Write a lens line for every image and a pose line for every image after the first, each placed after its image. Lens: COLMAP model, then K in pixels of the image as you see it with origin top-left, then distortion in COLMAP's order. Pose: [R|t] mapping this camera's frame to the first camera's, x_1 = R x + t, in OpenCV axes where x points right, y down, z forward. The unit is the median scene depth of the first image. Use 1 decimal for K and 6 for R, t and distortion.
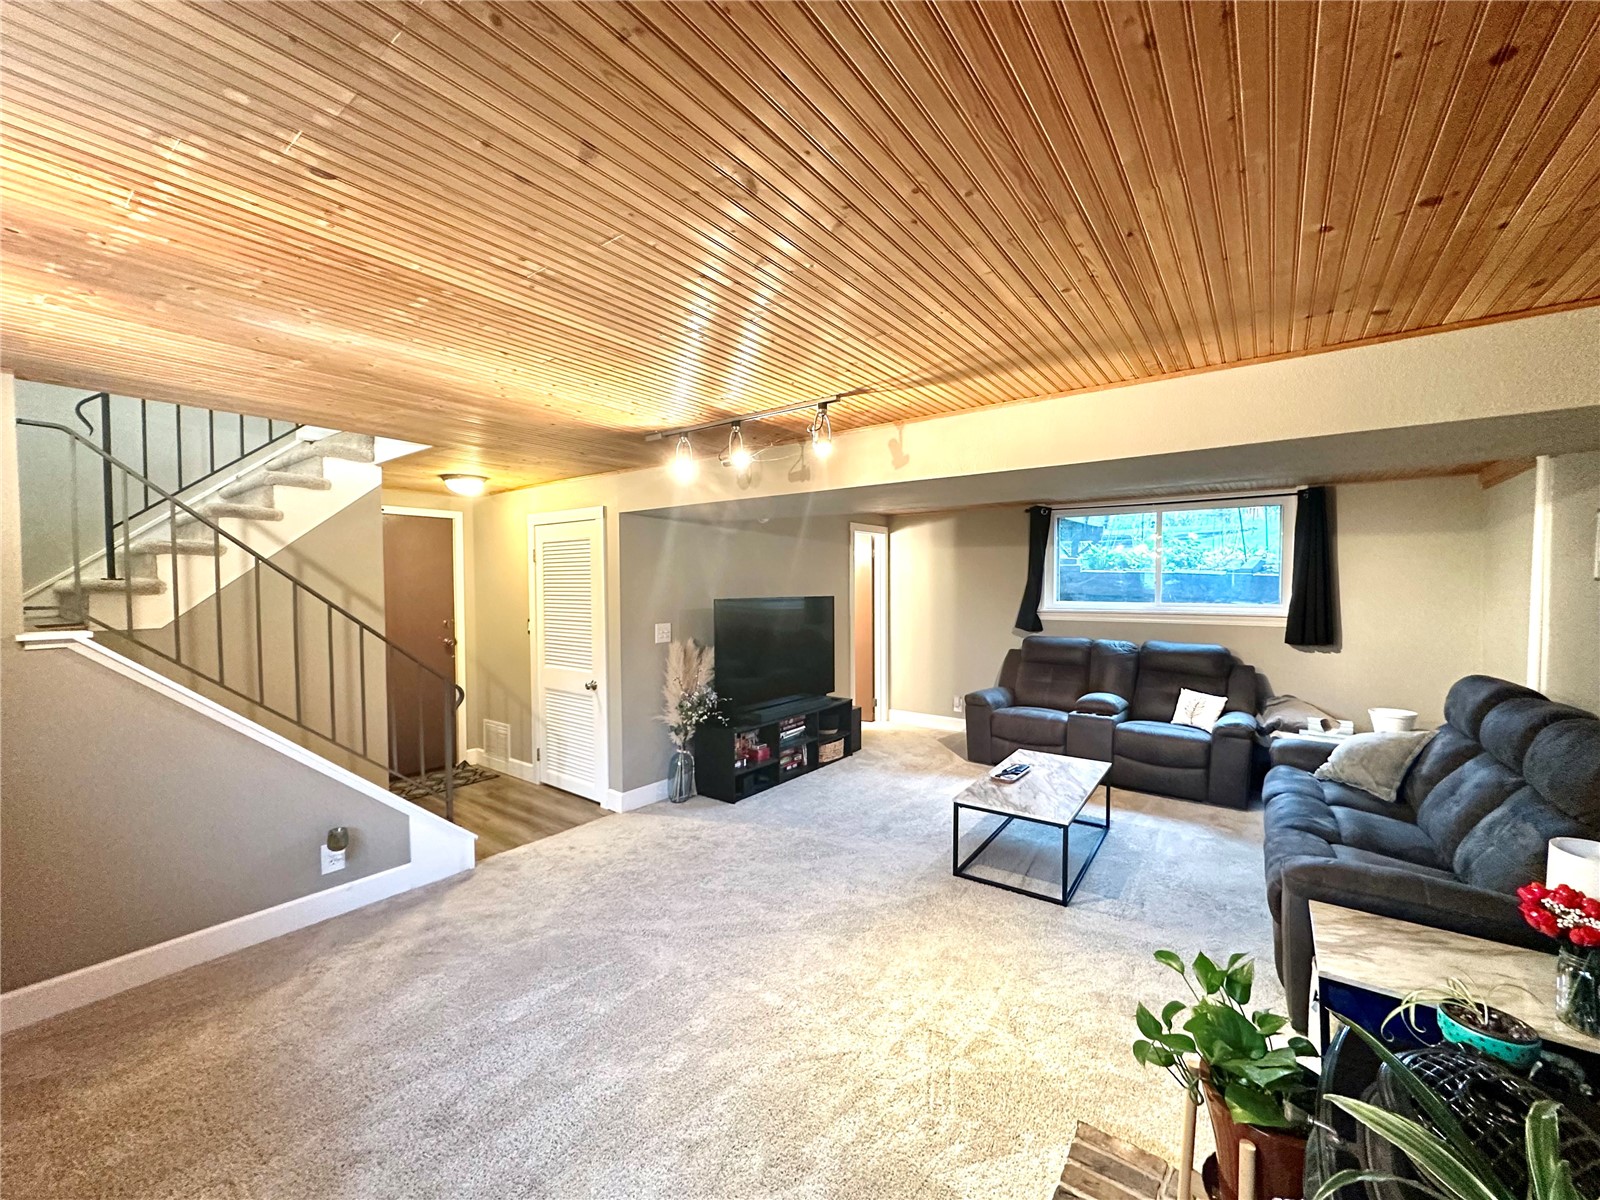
lens RADIAL K [[638.4, 0, 806.1], [0, 638.4, 598.8], [0, 0, 1]] dist [-0.005303, 0.001115]
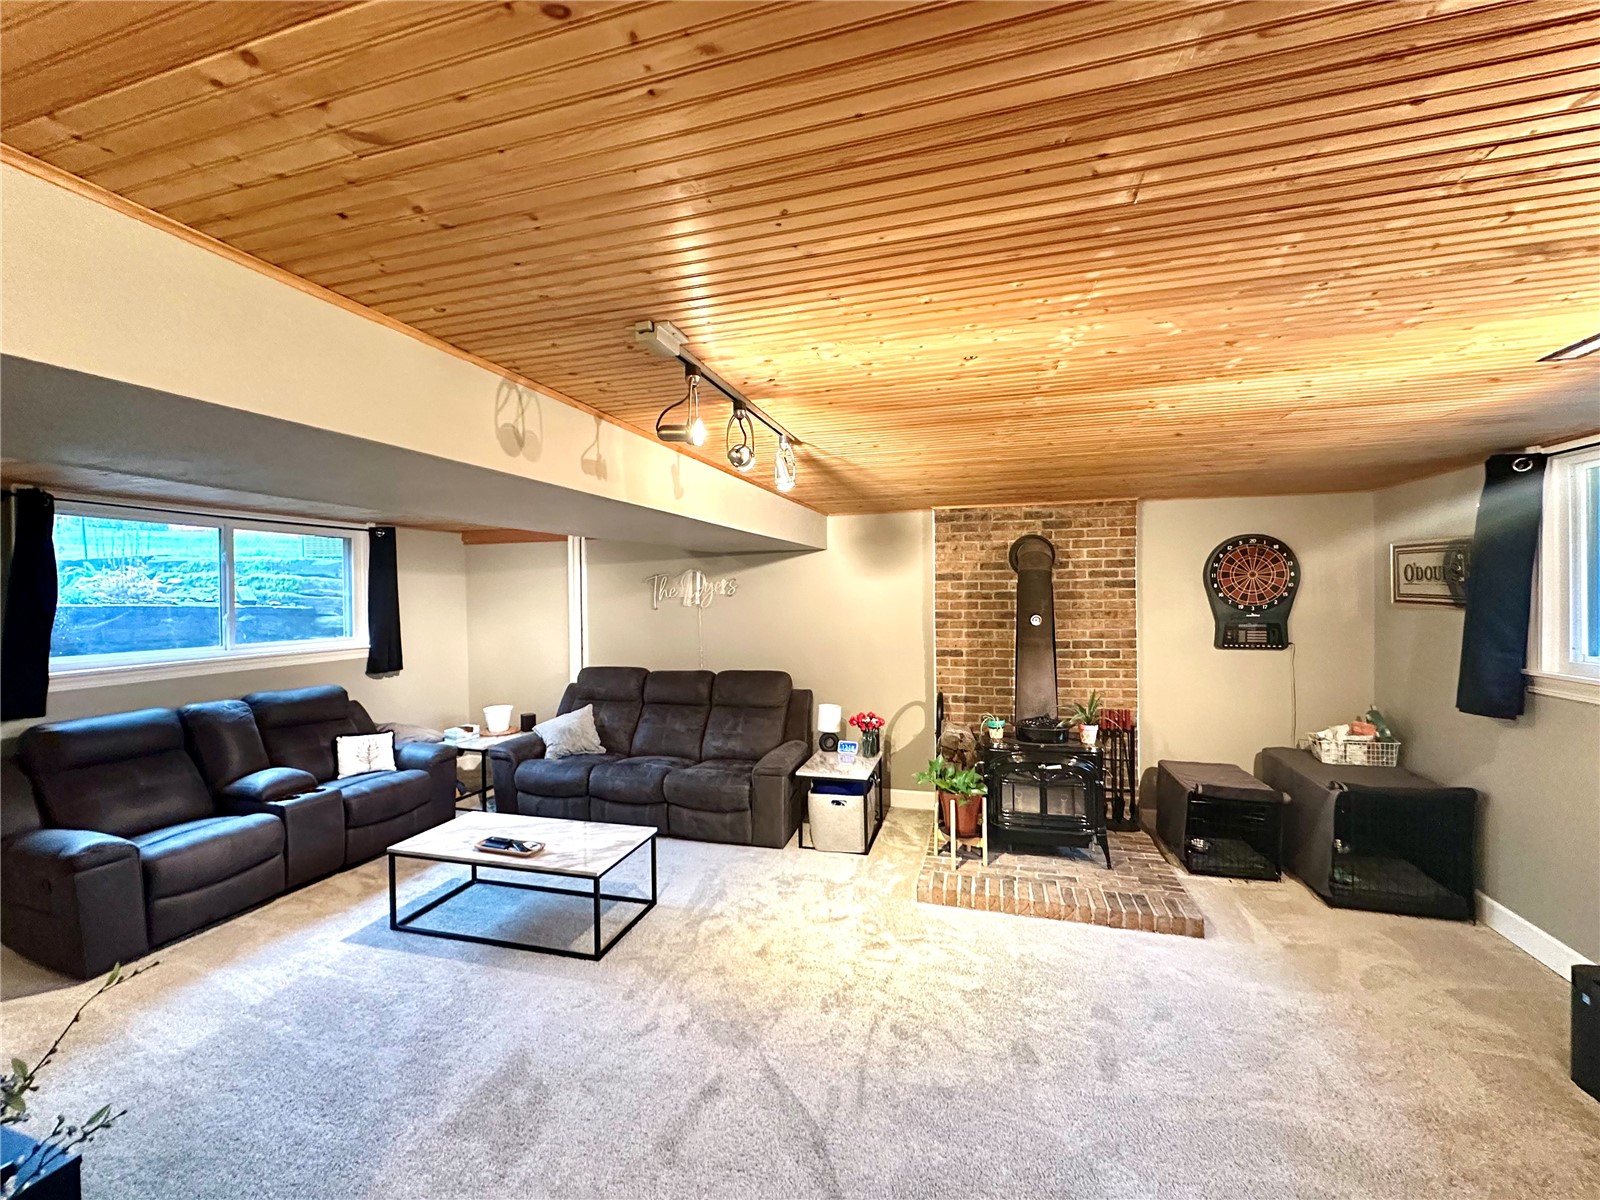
lens RADIAL K [[638.4, 0, 796.0], [0, 638.4, 591.9], [0, 0, 1]] dist [-0.005303, 0.001115]
pose [[-0.350939, 0.003099, 0.936393, -0.465794], [0.036514, 0.999279, 0.010378, -0.046956], [-0.935686, 0.037834, -0.350799, 0.713784]]
